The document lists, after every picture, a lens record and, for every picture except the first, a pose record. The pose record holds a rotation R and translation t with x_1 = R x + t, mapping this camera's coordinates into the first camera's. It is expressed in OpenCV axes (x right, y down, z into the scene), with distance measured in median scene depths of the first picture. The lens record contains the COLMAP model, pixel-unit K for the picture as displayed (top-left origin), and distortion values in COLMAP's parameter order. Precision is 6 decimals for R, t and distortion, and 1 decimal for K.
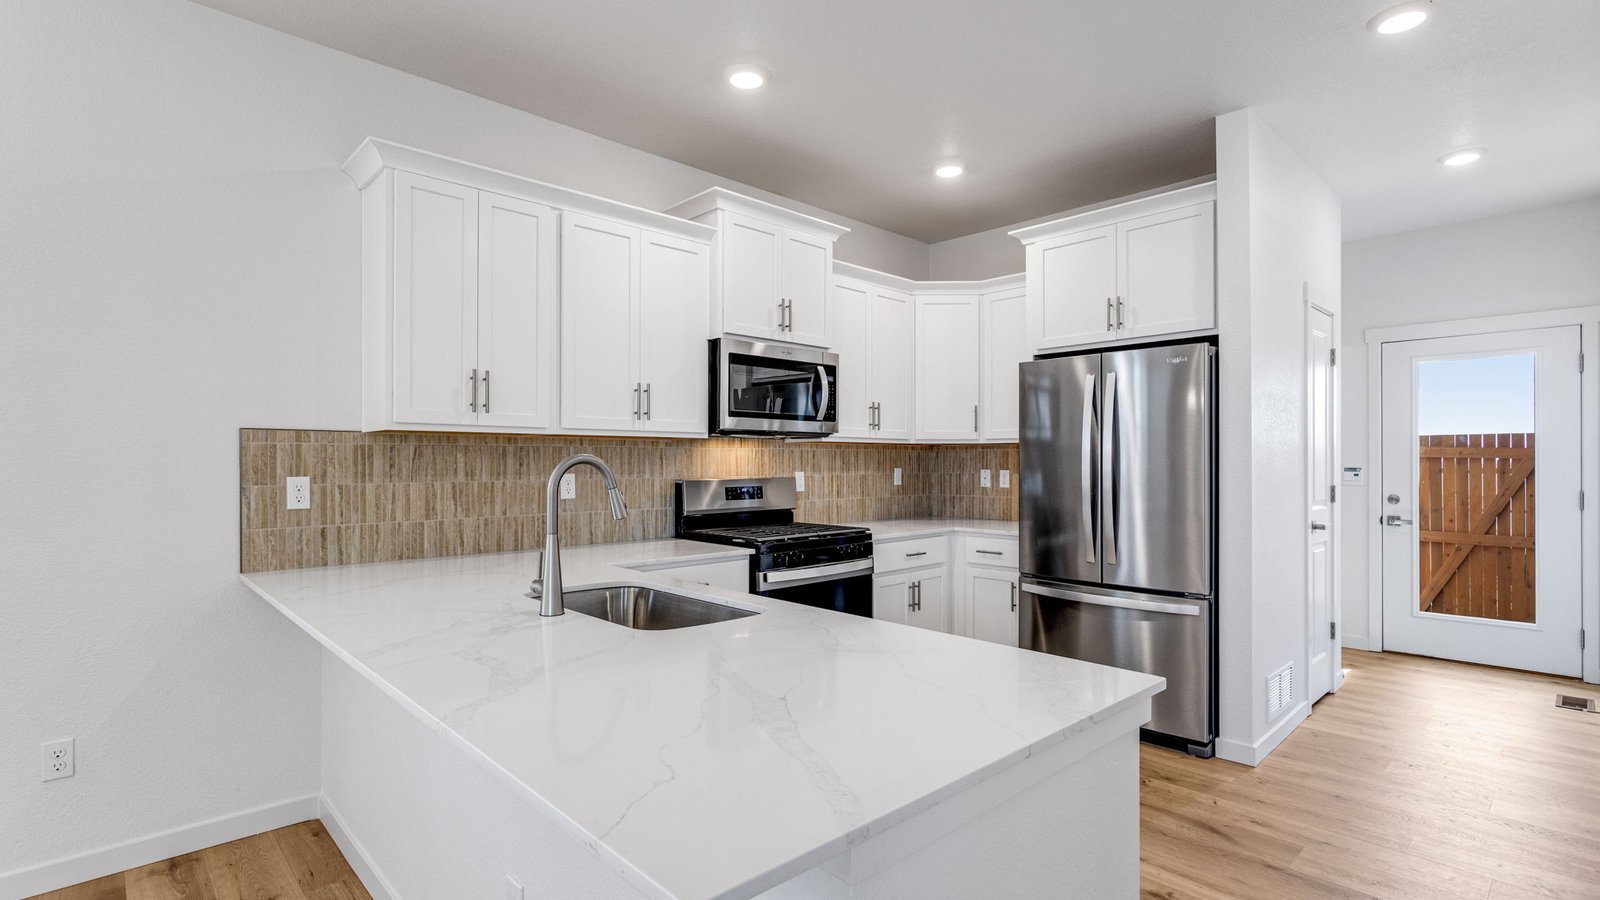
lens RADIAL K [[827.3, 0, 776.3], [0, 827.3, 454.5], [0, 0, 1]] dist [-0.000163, 0.000108]
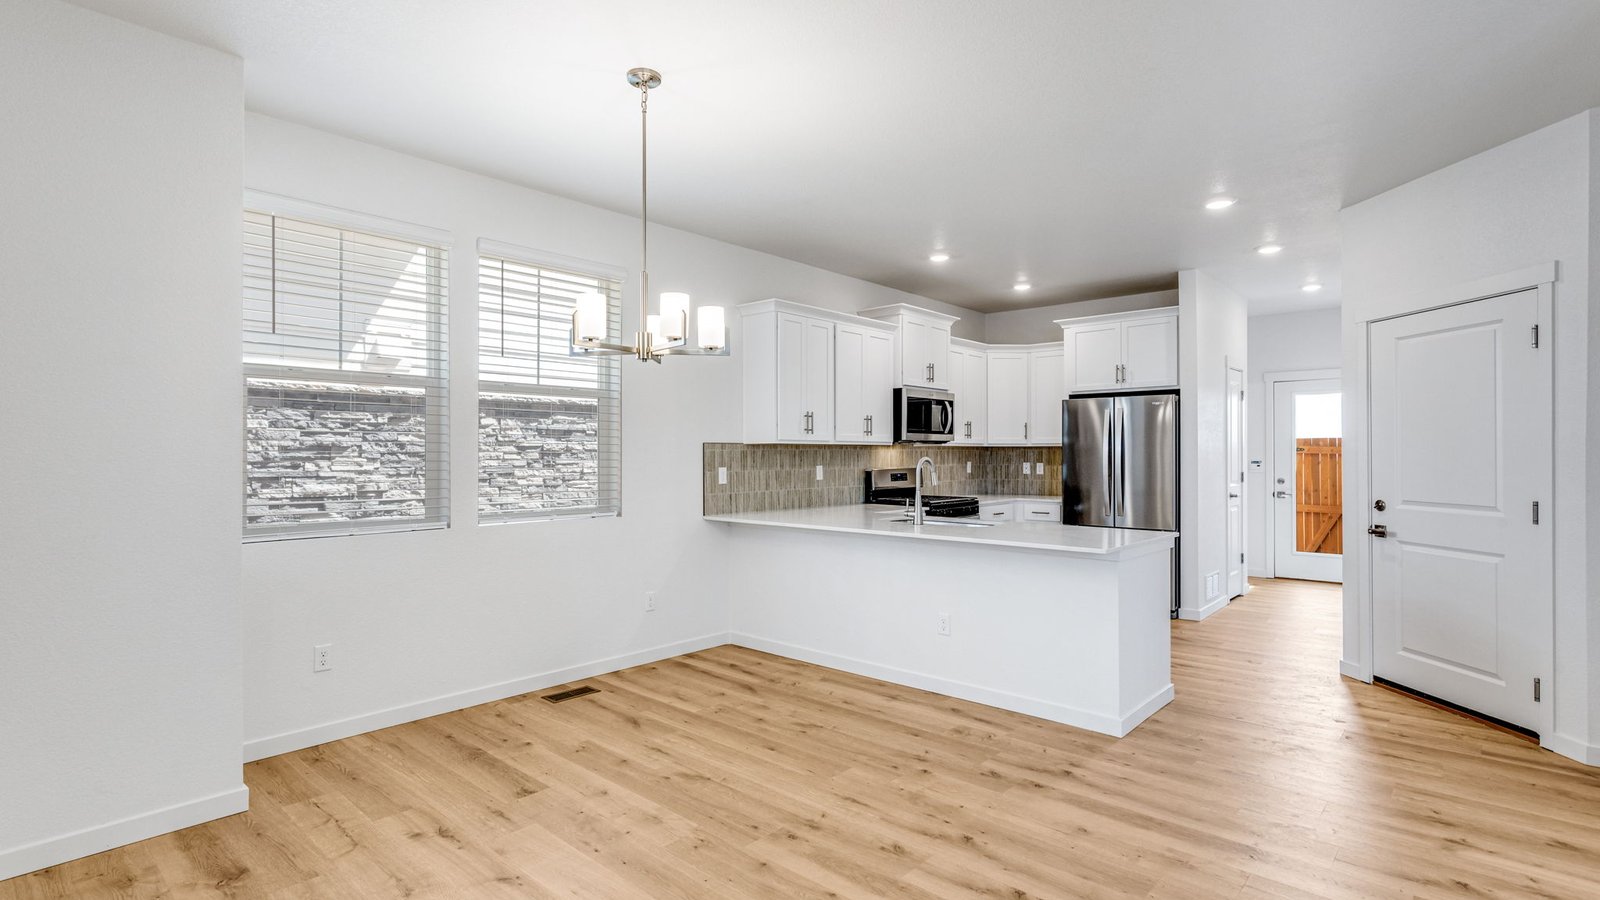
lens RADIAL K [[762.4, 0, 793.0], [0, 762.4, 447.3], [0, 0, 1]] dist [-0.000588, -0.000003]
pose [[0.998780, 0.000011, 0.049374, -0.352786], [0.000011, 1.000000, -0.000445, -0.013648], [-0.049374, 0.000445, 0.998780, -0.561236]]
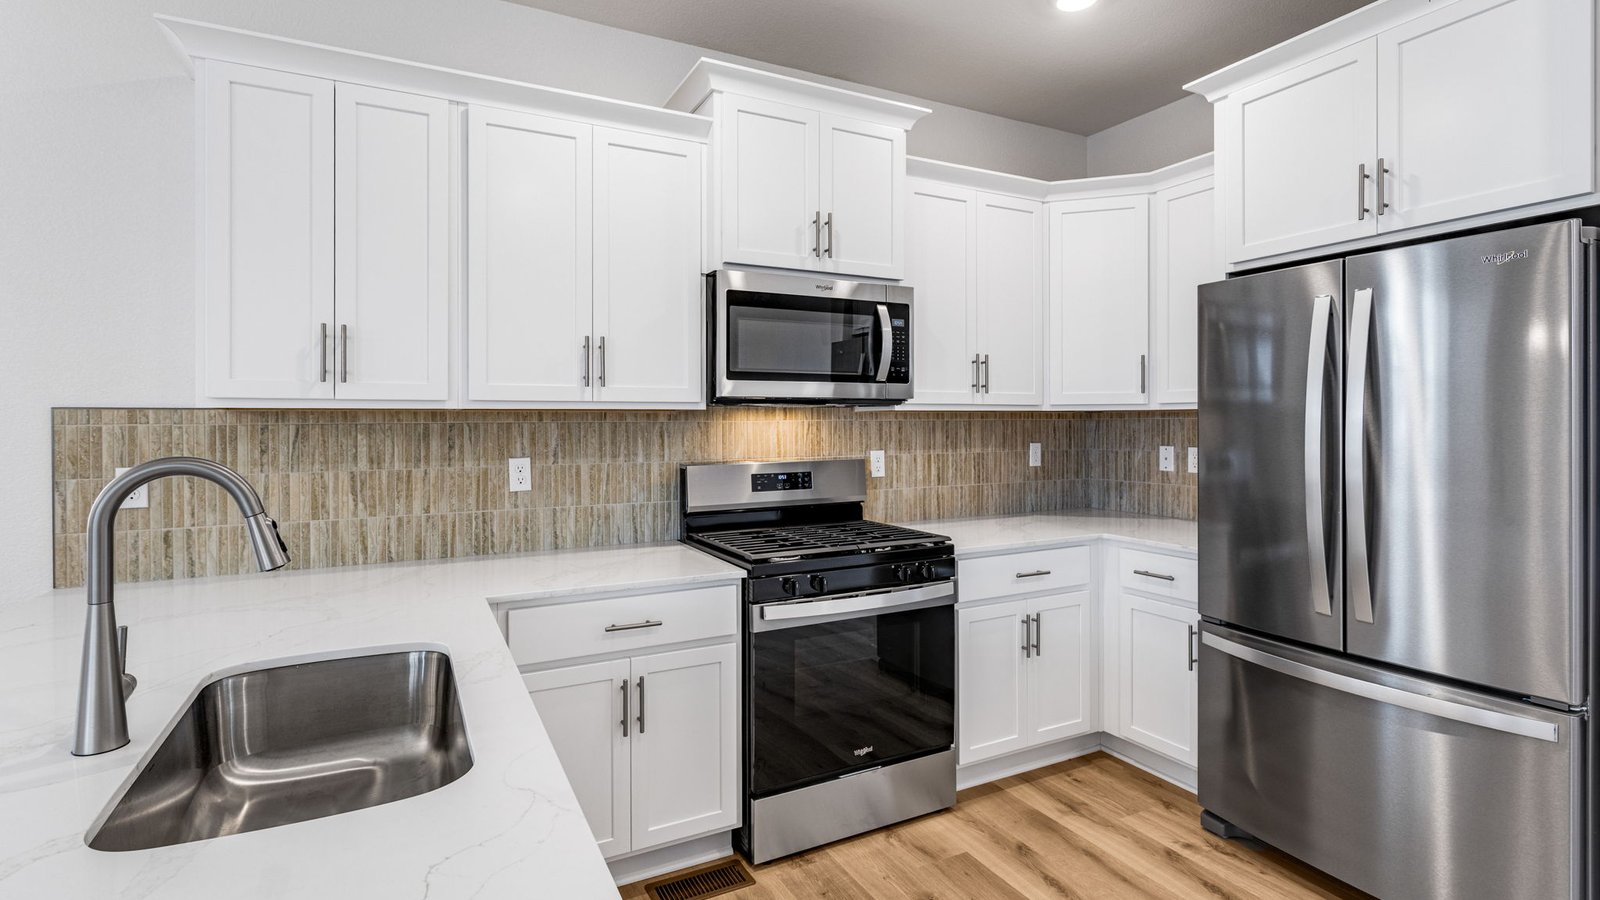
lens RADIAL K [[837.6, 0, 707.7], [0, 837.6, 424.5], [0, 0, 1]] dist [-0.001685, -0.000304]
pose [[0.951893, -0.003915, -0.306405, 0.138428], [0.006809, 0.999942, 0.008378, -0.012211], [0.306354, -0.010061, 0.951864, 0.284553]]
